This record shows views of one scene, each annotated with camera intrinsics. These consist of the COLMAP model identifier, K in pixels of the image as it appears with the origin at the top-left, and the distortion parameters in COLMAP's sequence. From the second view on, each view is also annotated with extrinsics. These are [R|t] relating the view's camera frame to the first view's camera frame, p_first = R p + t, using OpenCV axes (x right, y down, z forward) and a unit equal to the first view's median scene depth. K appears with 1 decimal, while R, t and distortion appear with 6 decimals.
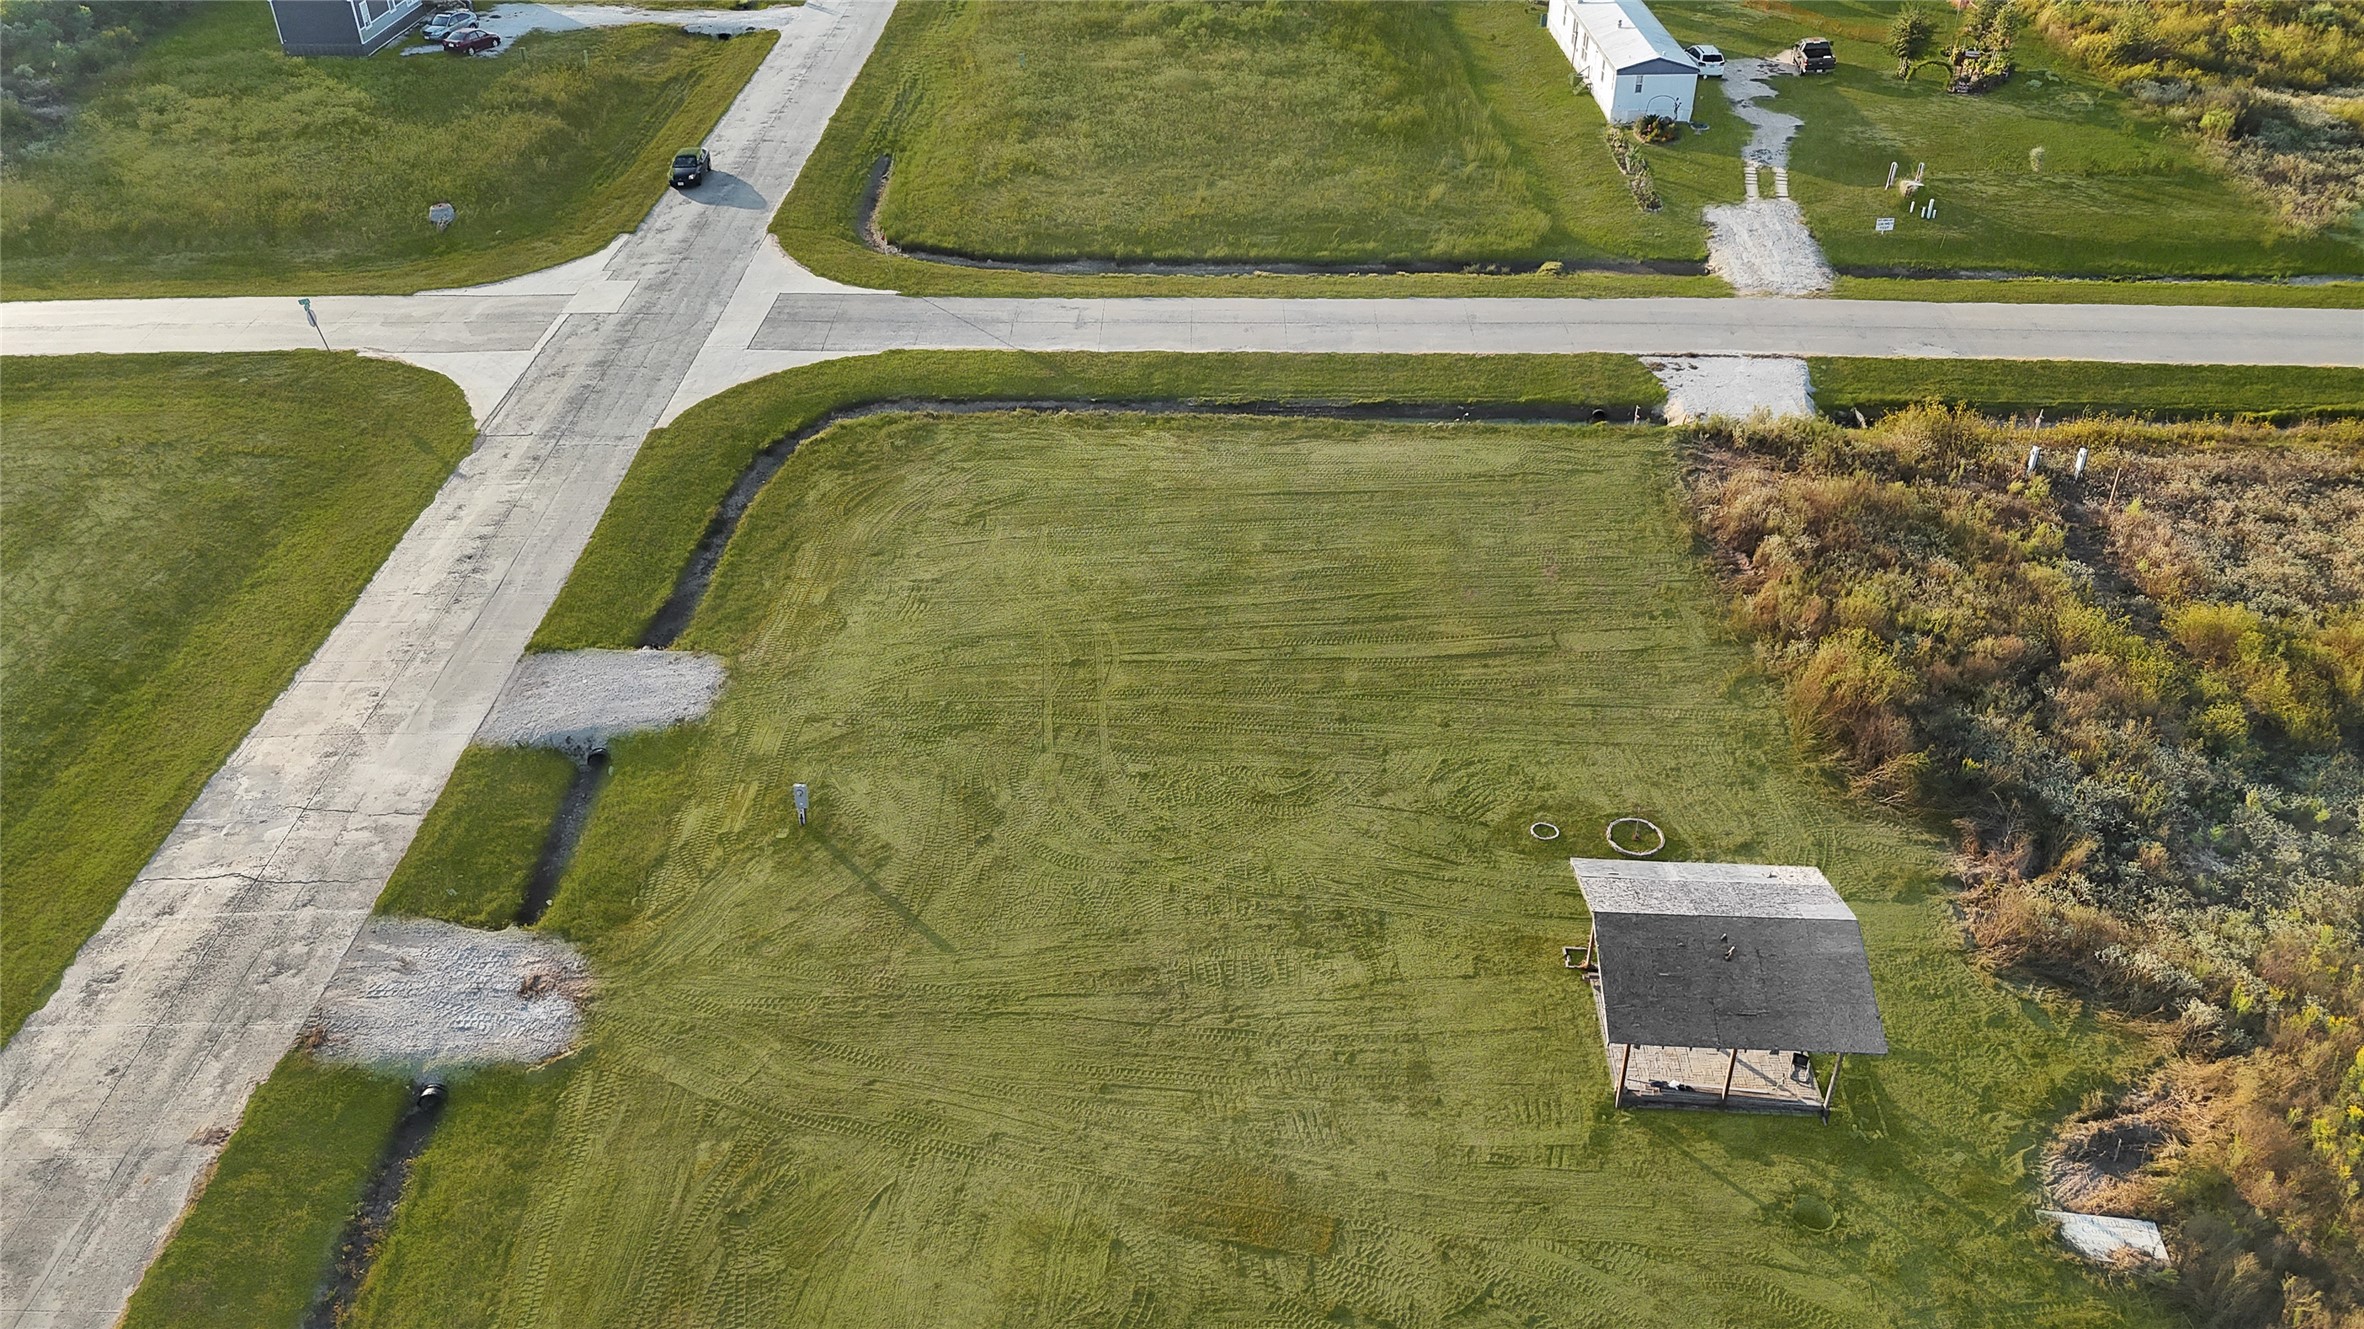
lens RADIAL K [[1737.5, 0, 1187.7], [0, 1737.5, 664.7], [0, 0, 1]] dist [0.074860, -0.079186]
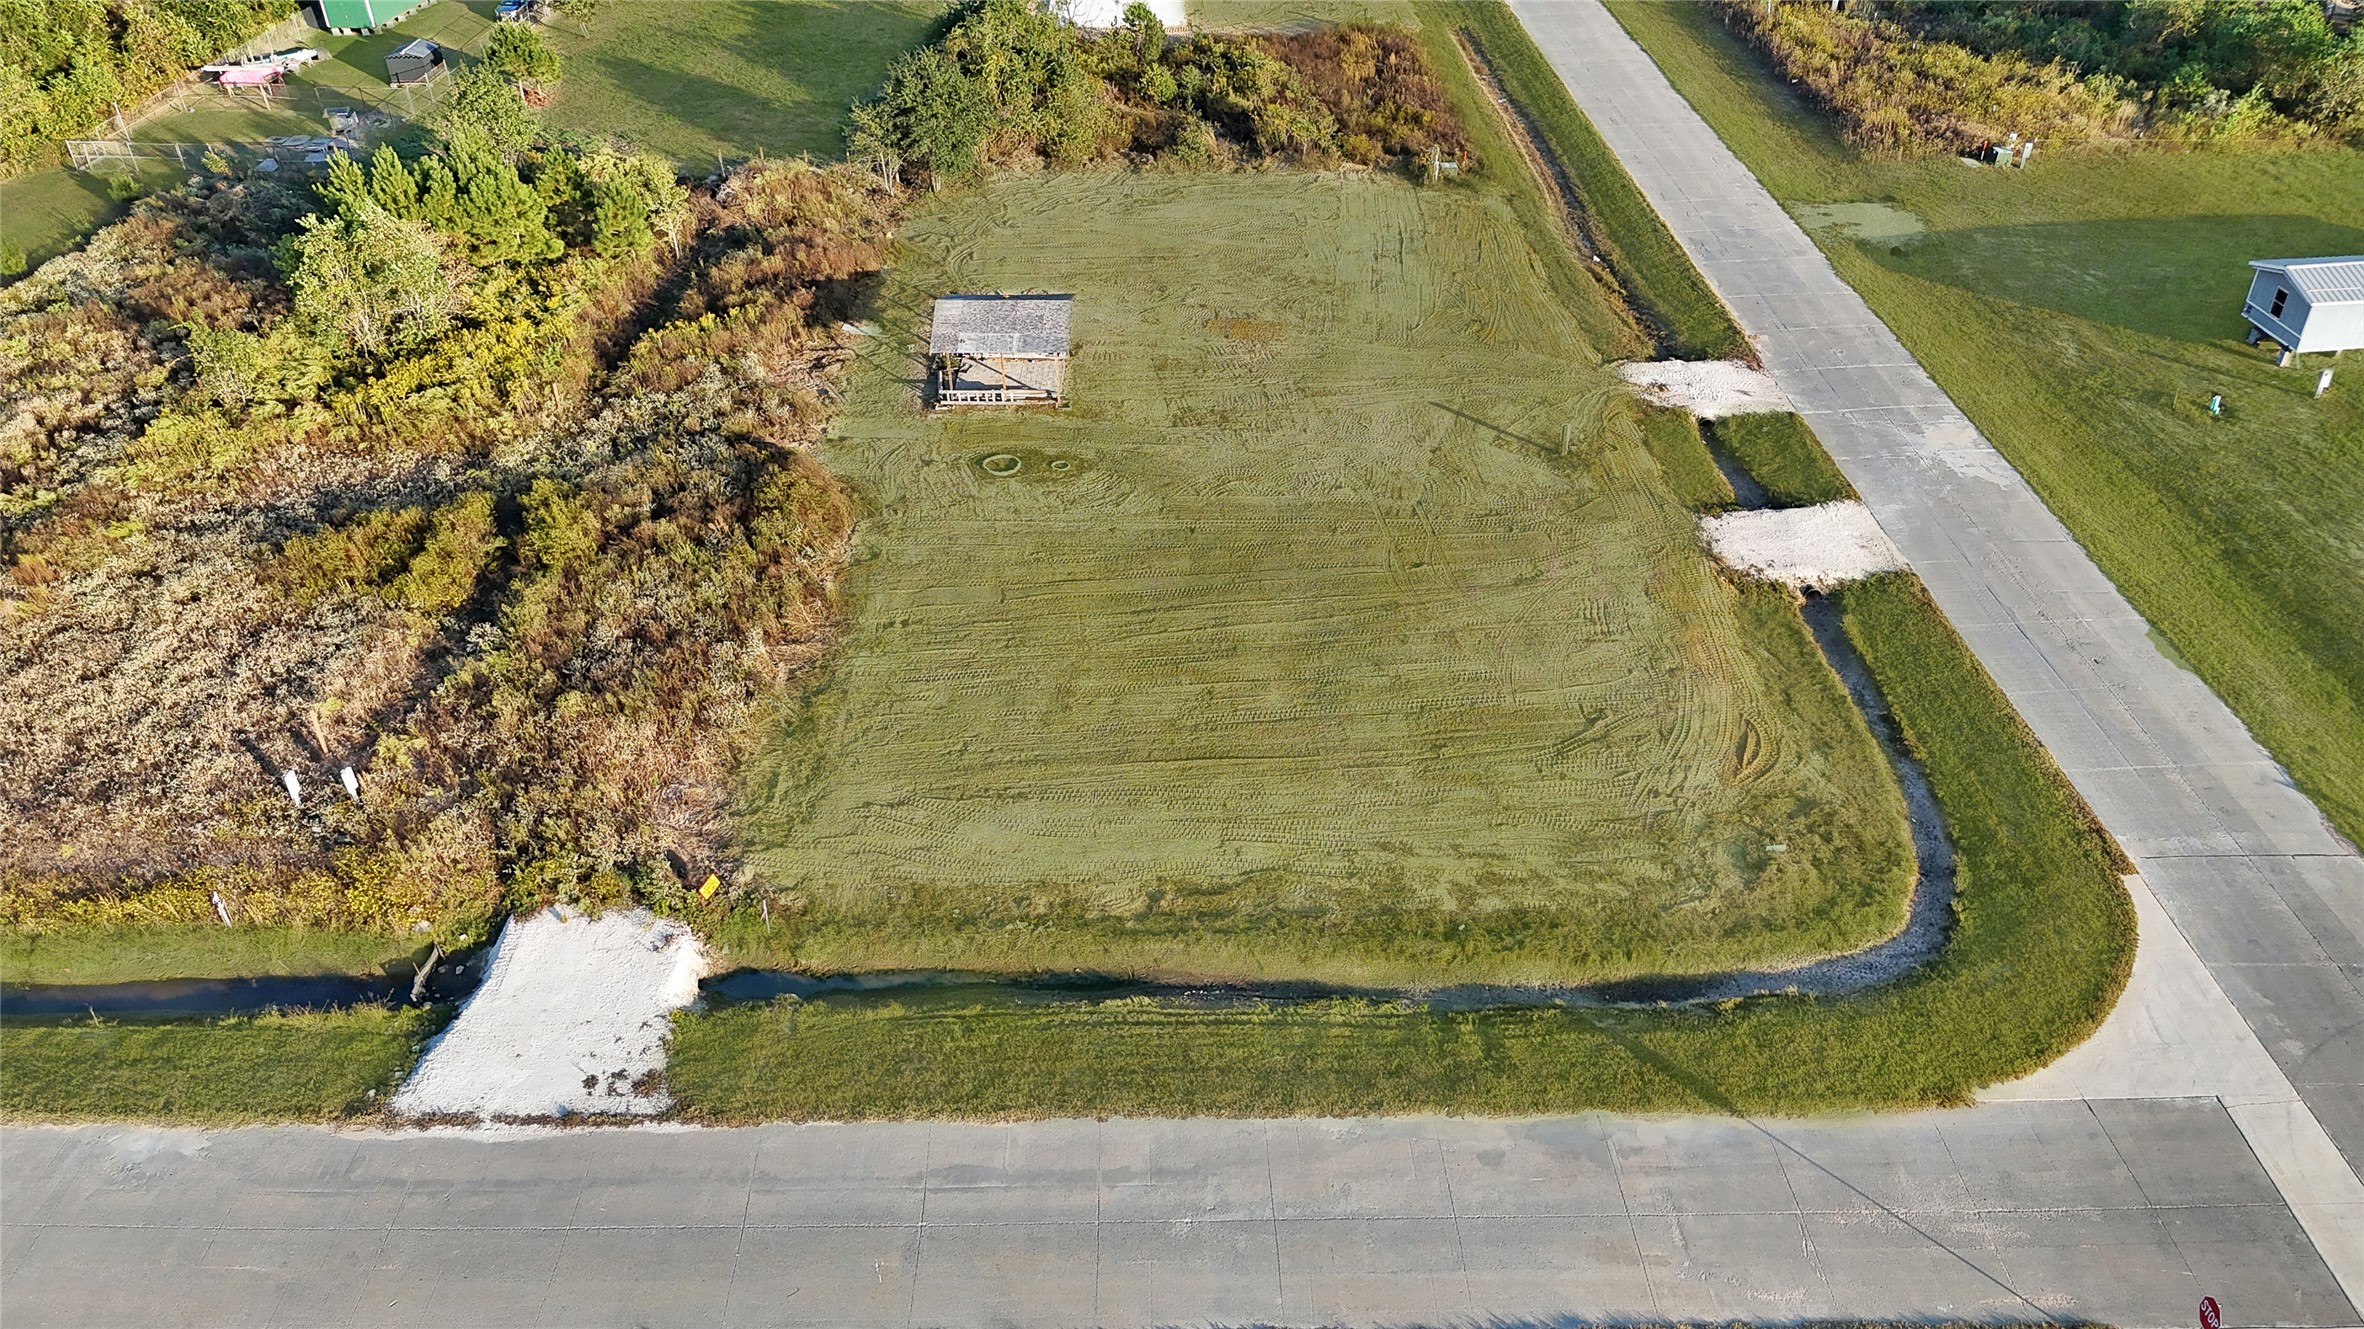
lens RADIAL K [[1737.5, 0, 1187.7], [0, 1737.5, 664.7], [0, 0, 1]] dist [0.074860, -0.079186]
pose [[-0.998611, 0.042897, -0.030601, 0.098700], [-0.012909, 0.363888, 0.931353, -0.809805], [0.051087, 0.930454, -0.362829, 1.127107]]
